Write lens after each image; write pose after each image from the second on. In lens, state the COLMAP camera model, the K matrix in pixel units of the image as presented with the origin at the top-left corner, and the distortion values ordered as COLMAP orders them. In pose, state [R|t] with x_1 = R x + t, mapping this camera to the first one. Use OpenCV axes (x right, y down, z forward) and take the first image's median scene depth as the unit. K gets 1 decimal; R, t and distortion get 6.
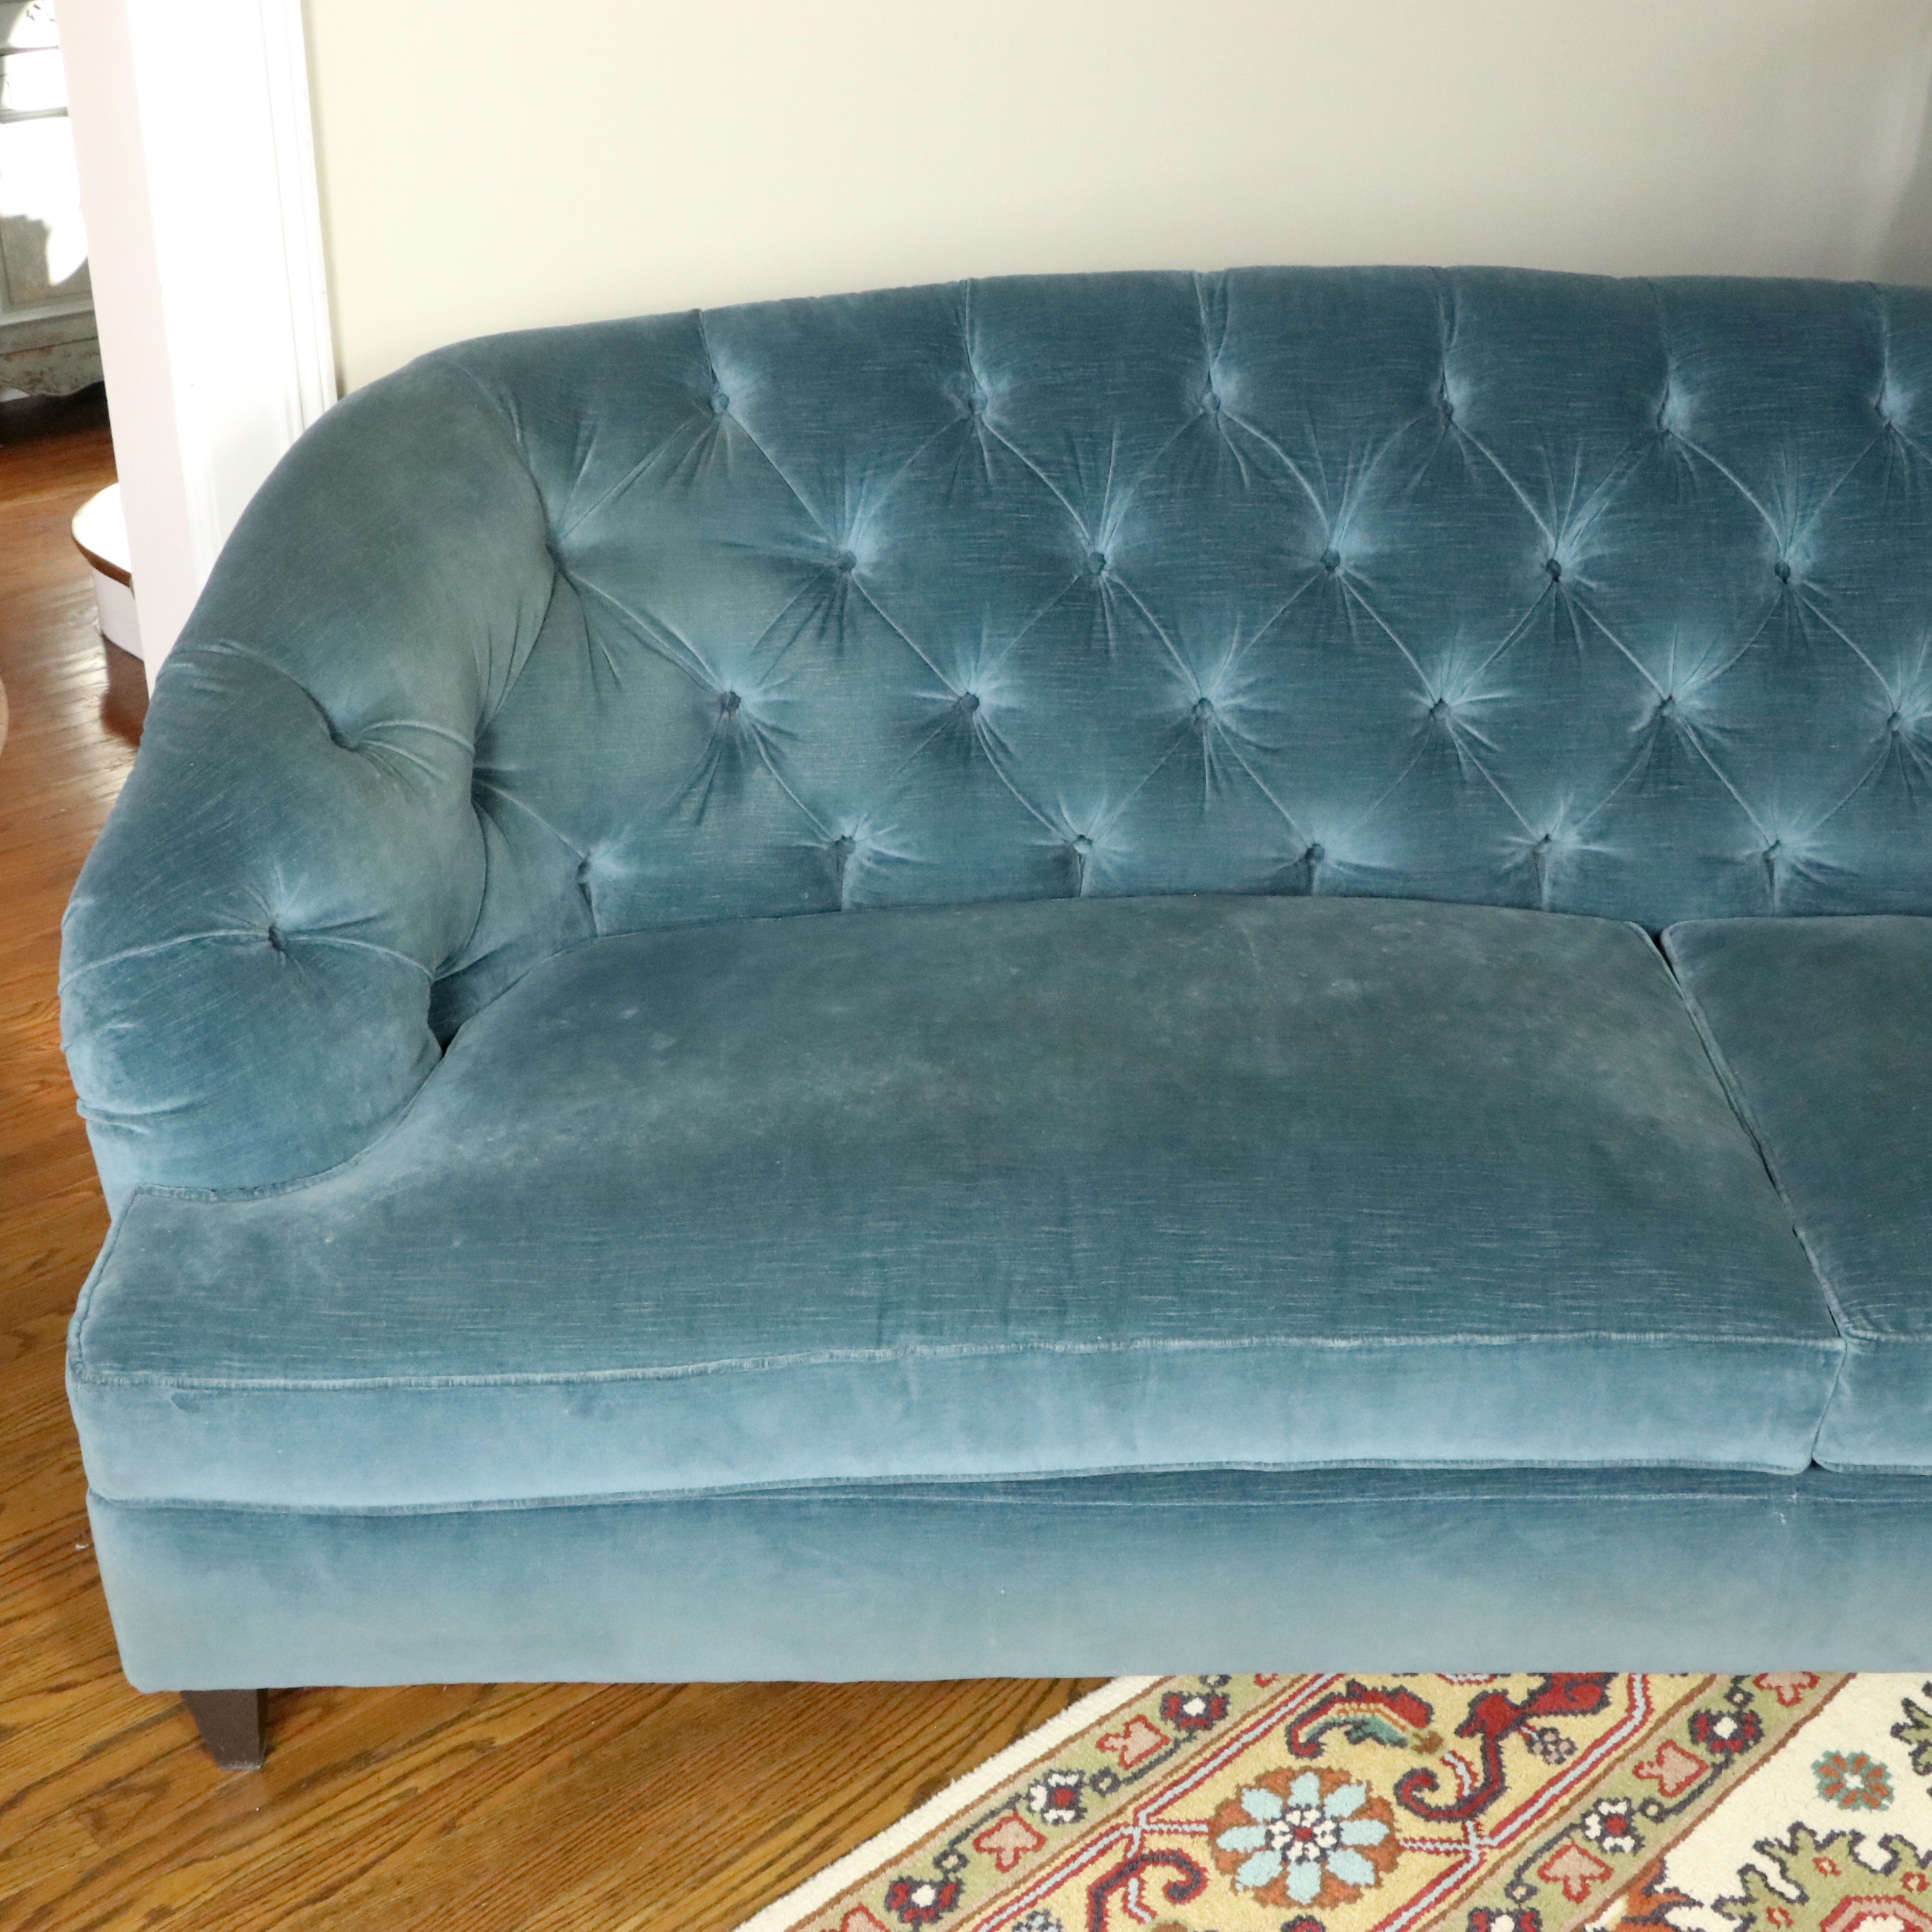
lens RADIAL K [[2484.3, 0, 966.0], [0, 2484.3, 966.0], [0, 0, 1]] dist [-0.175105, 0.161180]
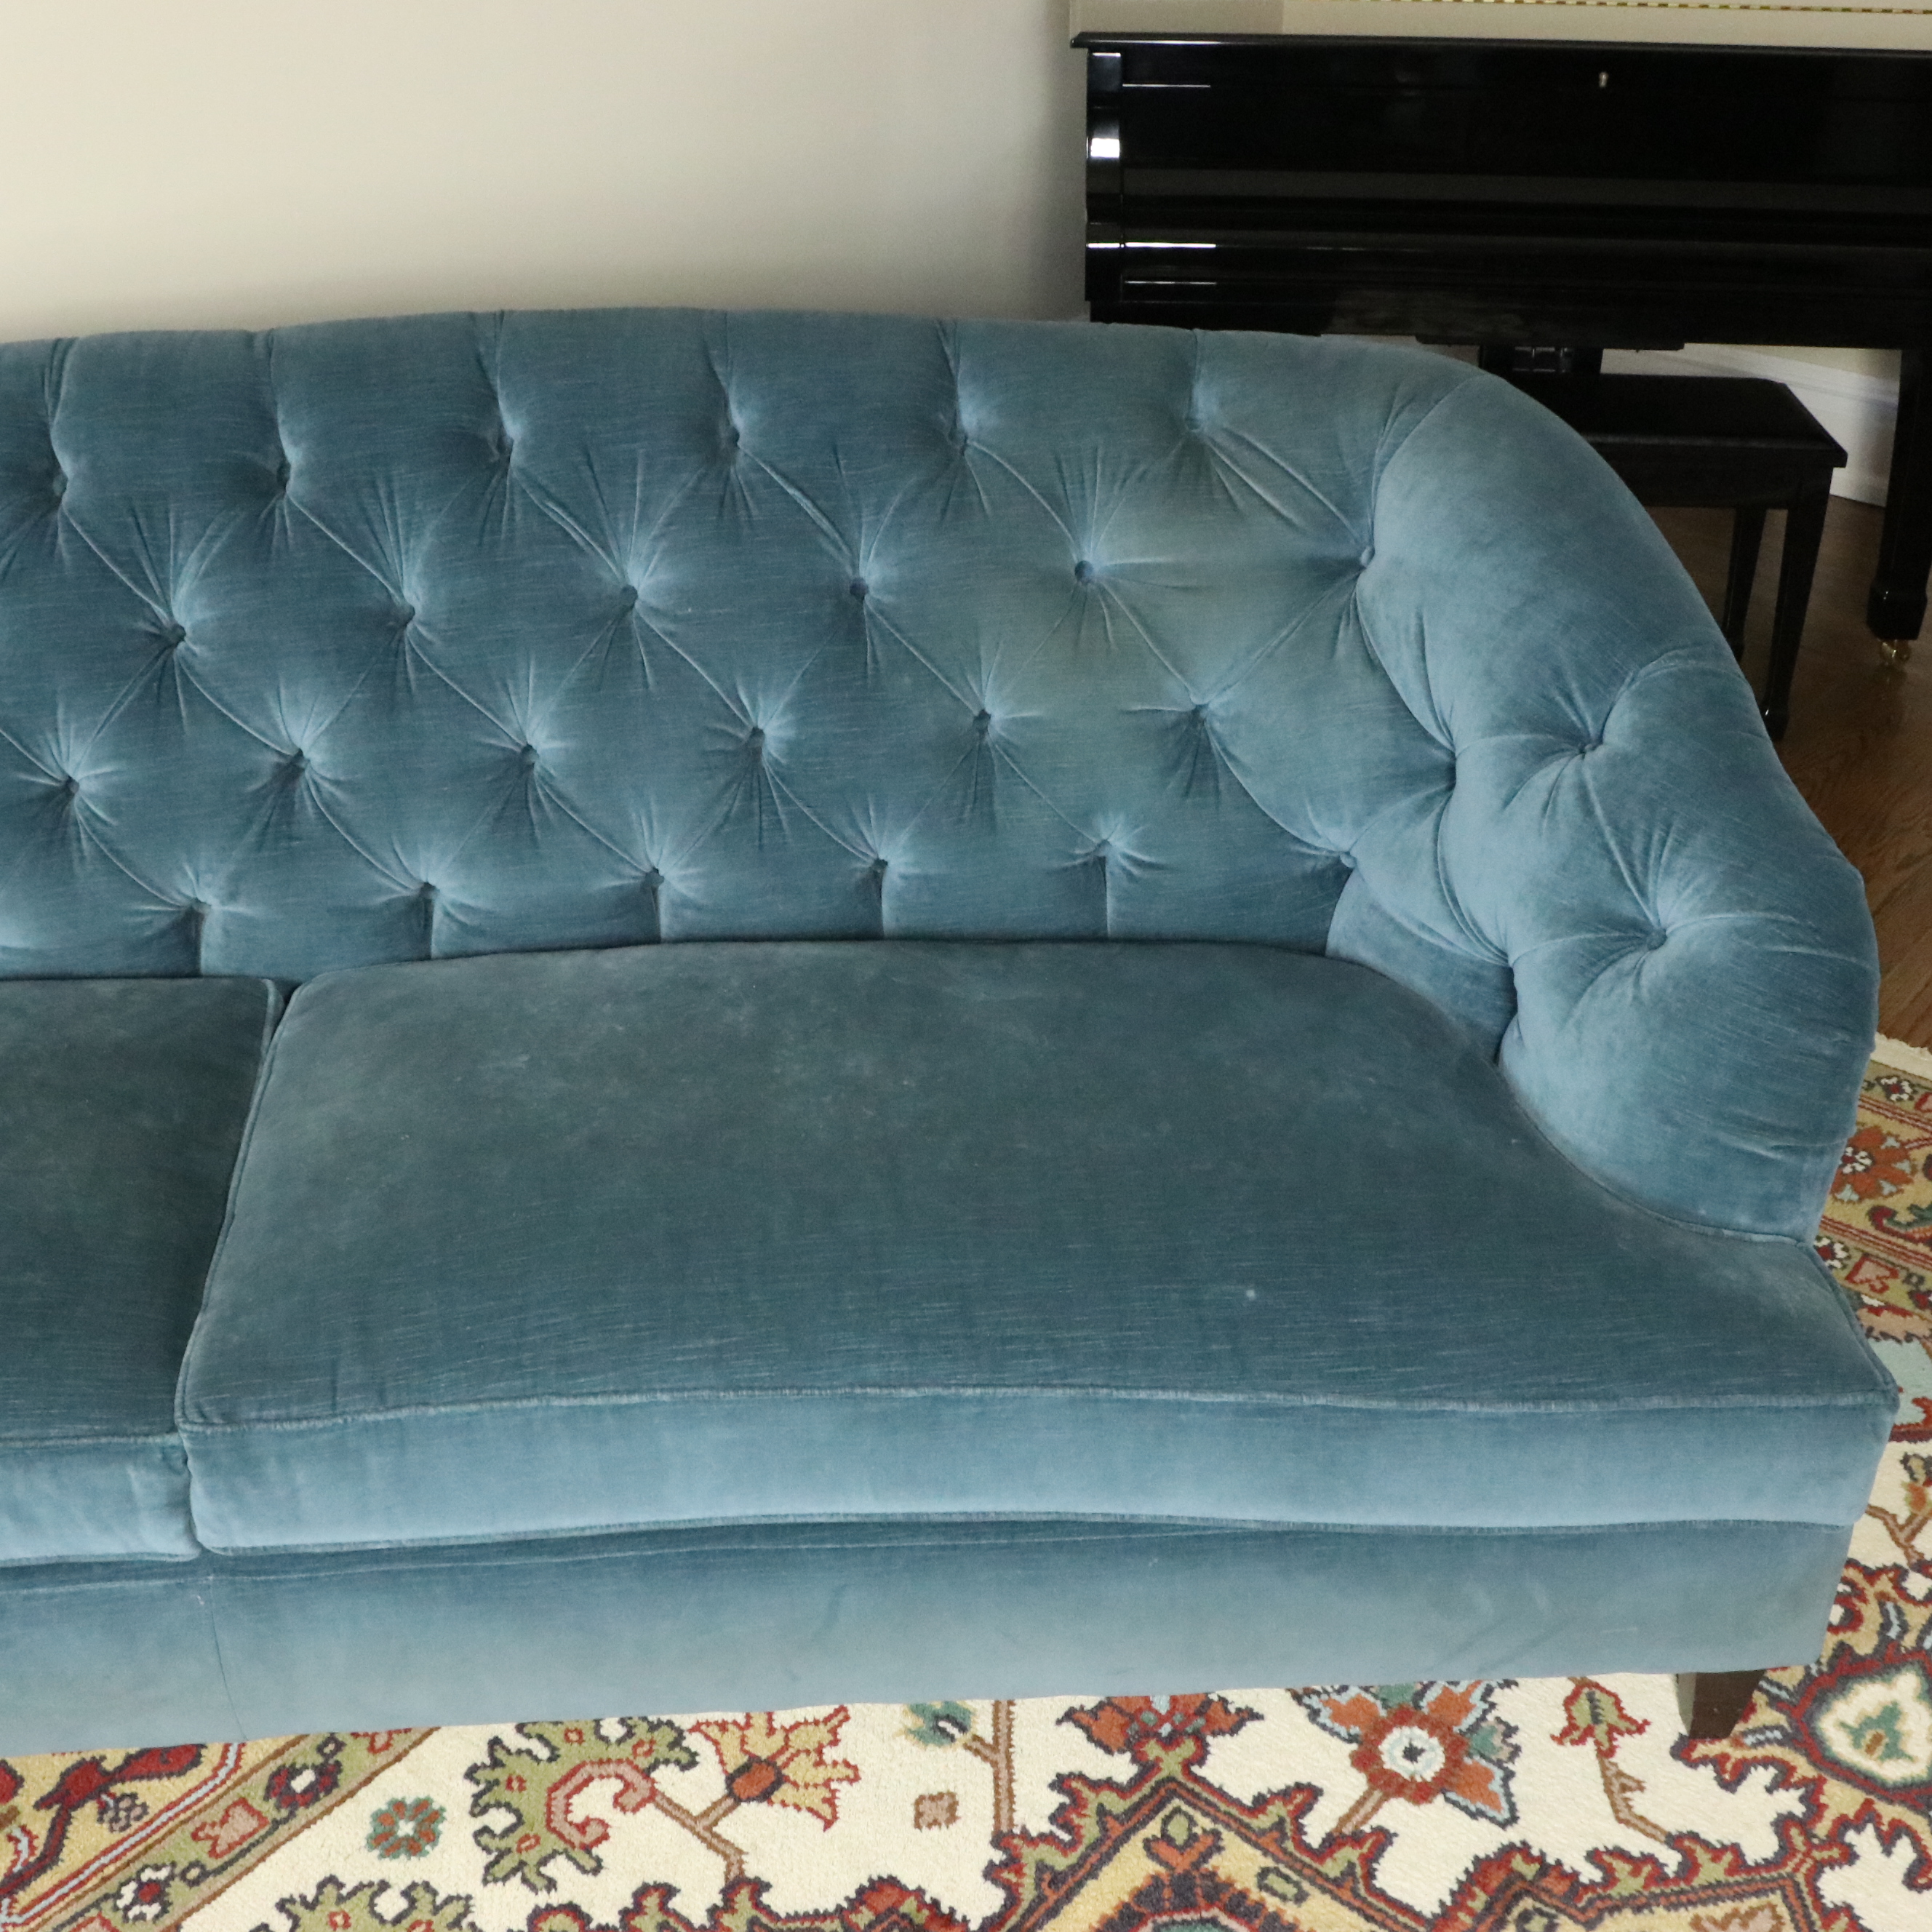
lens RADIAL K [[2414.6, 0, 966.0], [0, 2414.6, 966.0], [0, 0, 1]] dist [-0.187604, 0.157424]
pose [[0.990477, -0.087750, 0.106088, 0.524057], [0.083570, 0.995564, 0.043234, -0.048415], [-0.109411, -0.033957, 0.993416, -0.004517]]
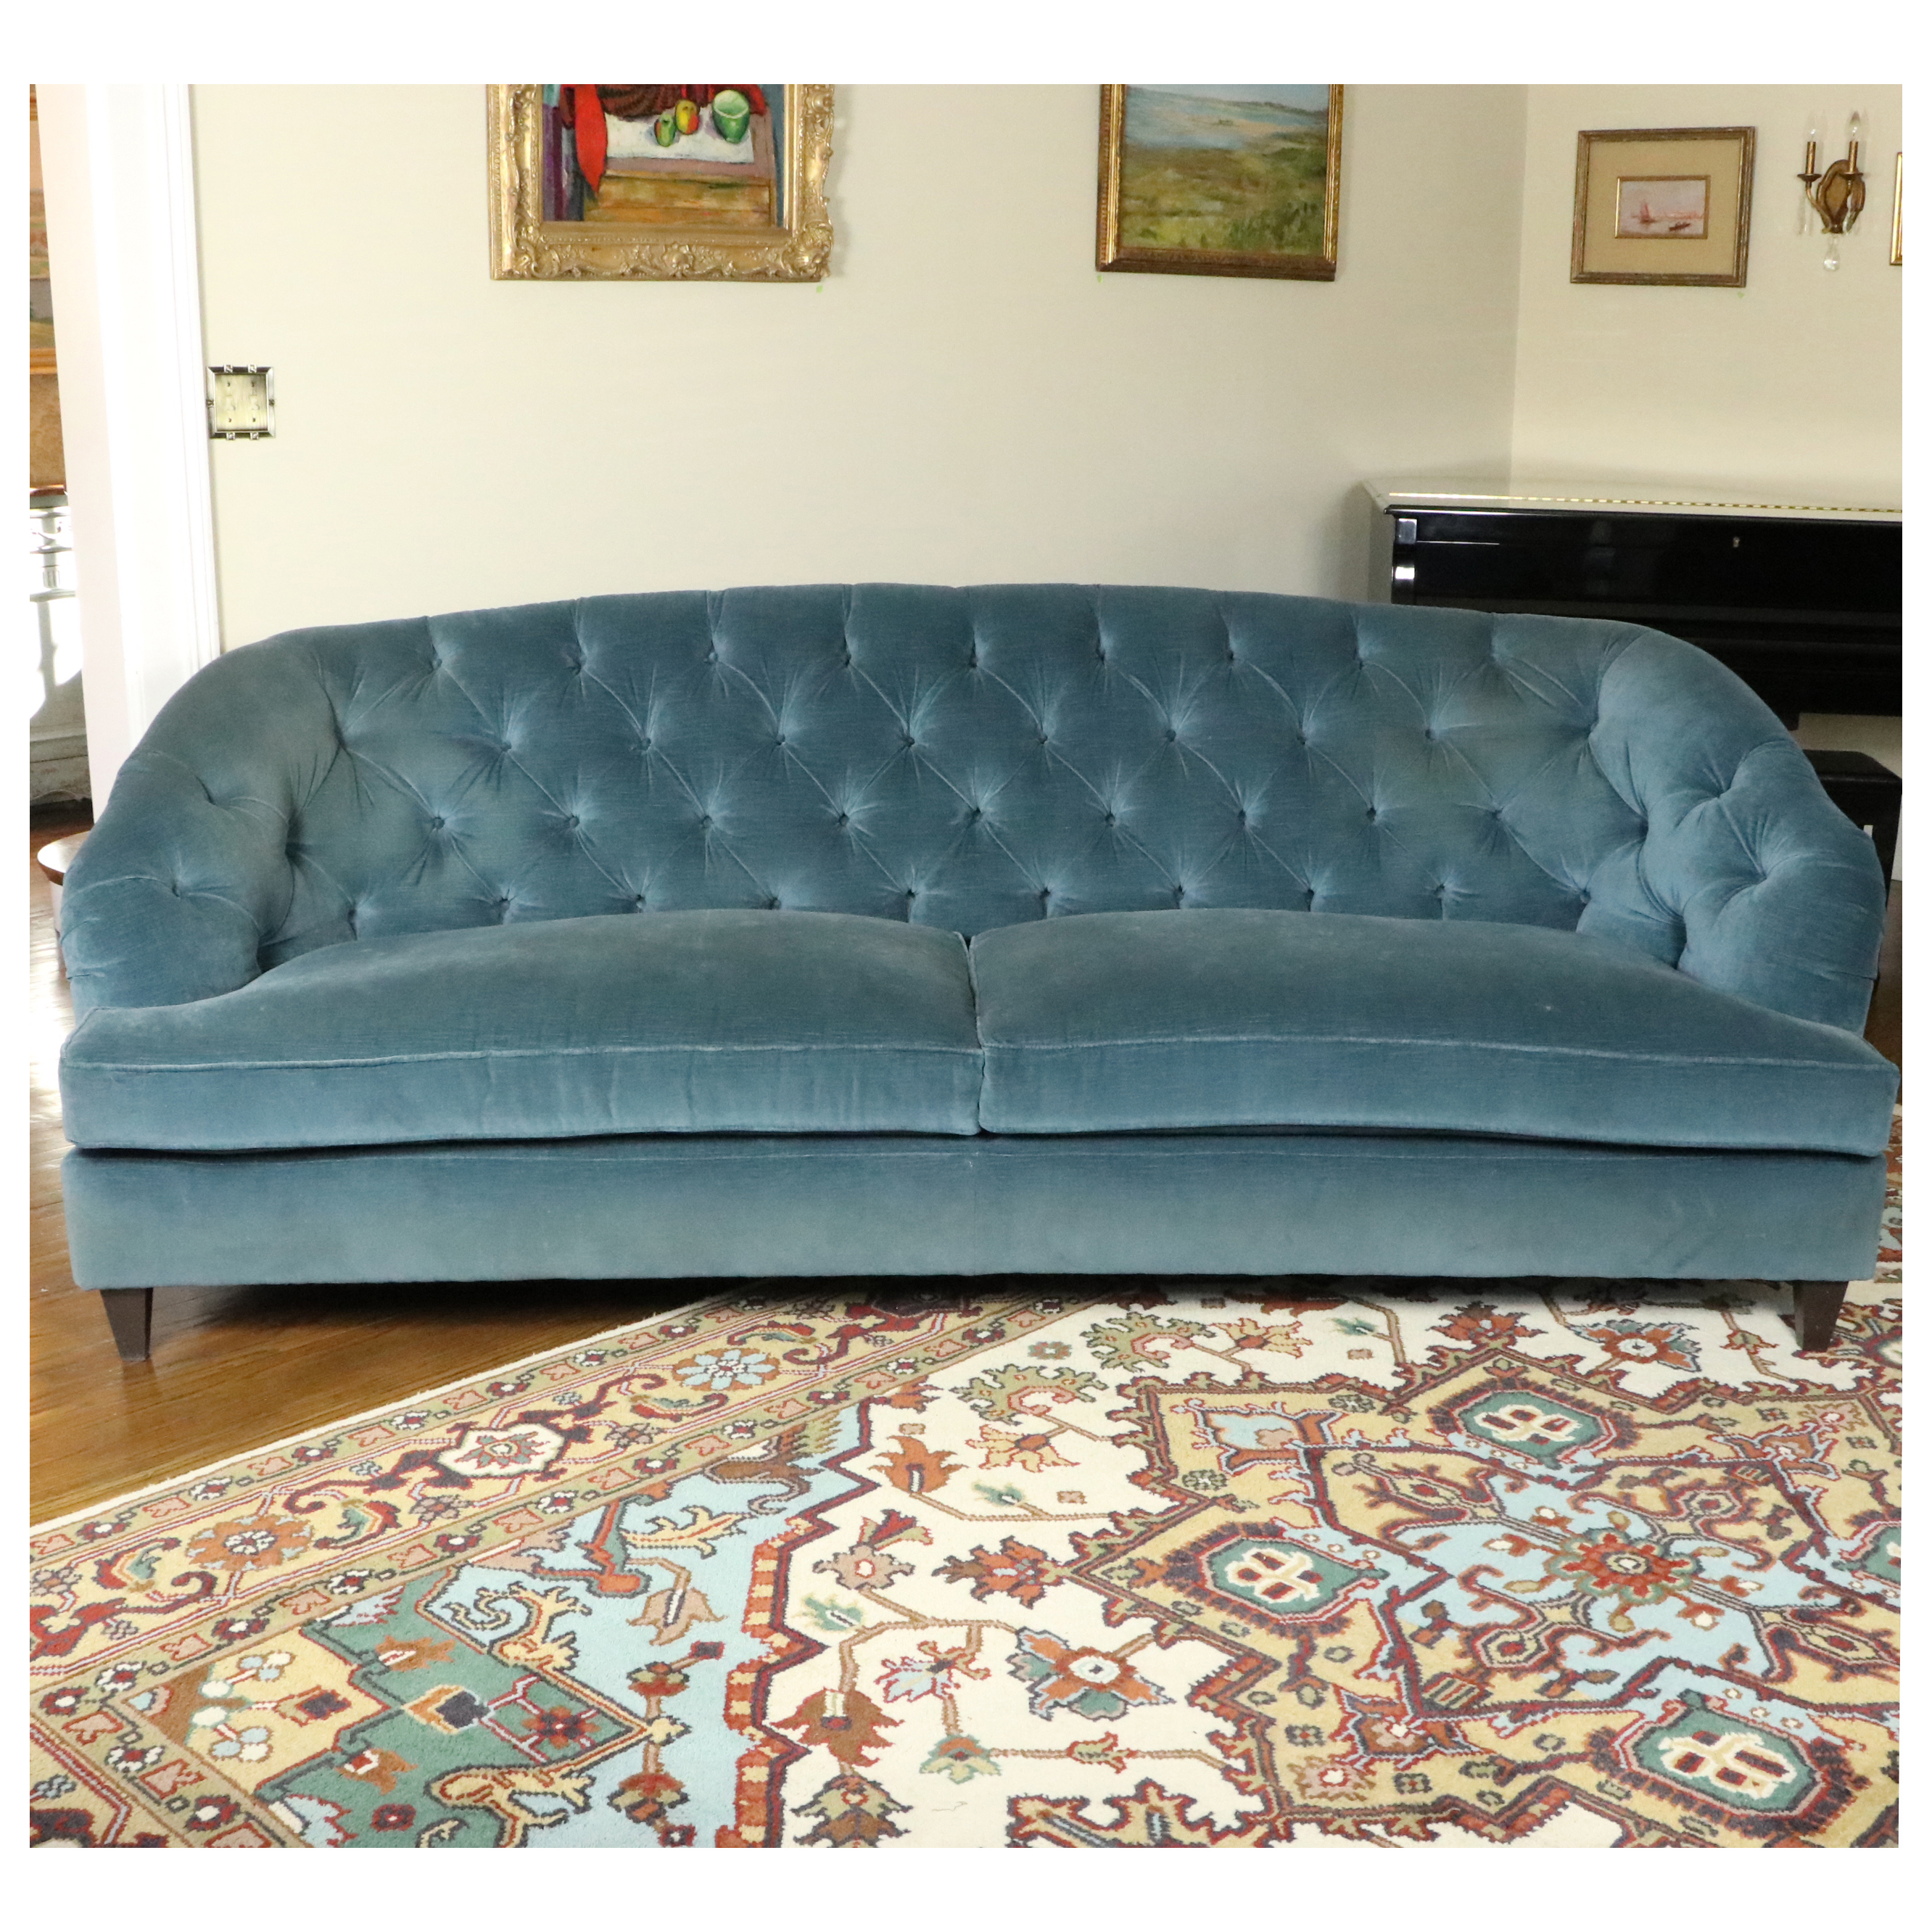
lens RADIAL K [[2400.8, 0, 954.7], [0, 2400.8, 984.4], [0, 0, 1]] dist [-0.175594, 0.129476]
pose [[0.998697, -0.021628, 0.046228, 0.221900], [0.031369, 0.974609, -0.221704, 0.456149], [-0.040259, 0.222865, 0.974018, -0.742045]]
